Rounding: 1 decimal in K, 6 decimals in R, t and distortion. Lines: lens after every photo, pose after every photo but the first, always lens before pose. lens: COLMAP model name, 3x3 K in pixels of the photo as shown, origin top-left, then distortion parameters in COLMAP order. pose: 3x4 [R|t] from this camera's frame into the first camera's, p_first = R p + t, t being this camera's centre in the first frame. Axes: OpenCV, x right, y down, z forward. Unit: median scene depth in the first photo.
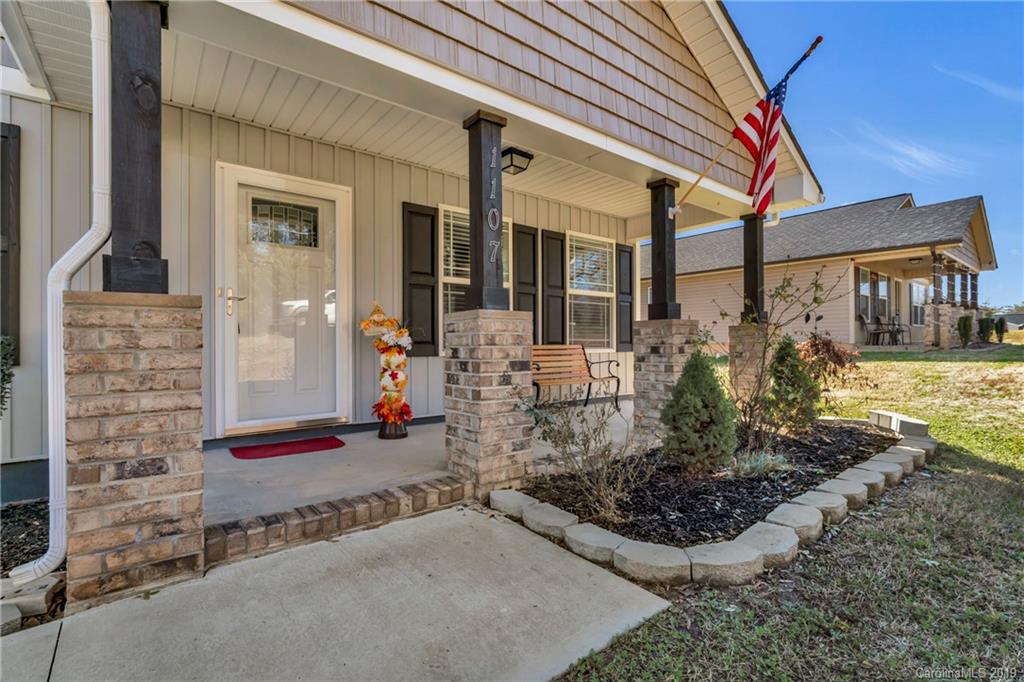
lens RADIAL K [[460.0, 0, 511.9], [0, 460.0, 342.6], [0, 0, 1]] dist [-0.001342, 0.000192]
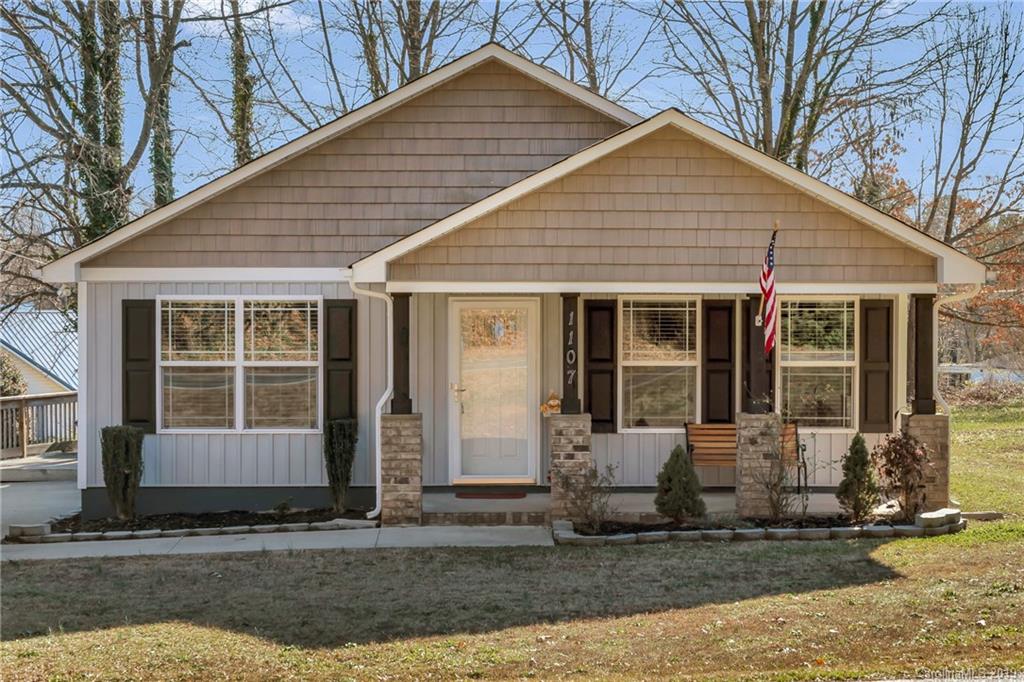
lens RADIAL K [[1526.8, 0, 512.0], [0, 1526.8, 341.0], [0, 0, 1]] dist [0.017194, 0.012751]
pose [[0.794710, 0.011431, -0.606882, 4.883496], [-0.002004, 0.999867, 0.016208, -0.656755], [0.606987, -0.011664, 0.794627, -5.435746]]
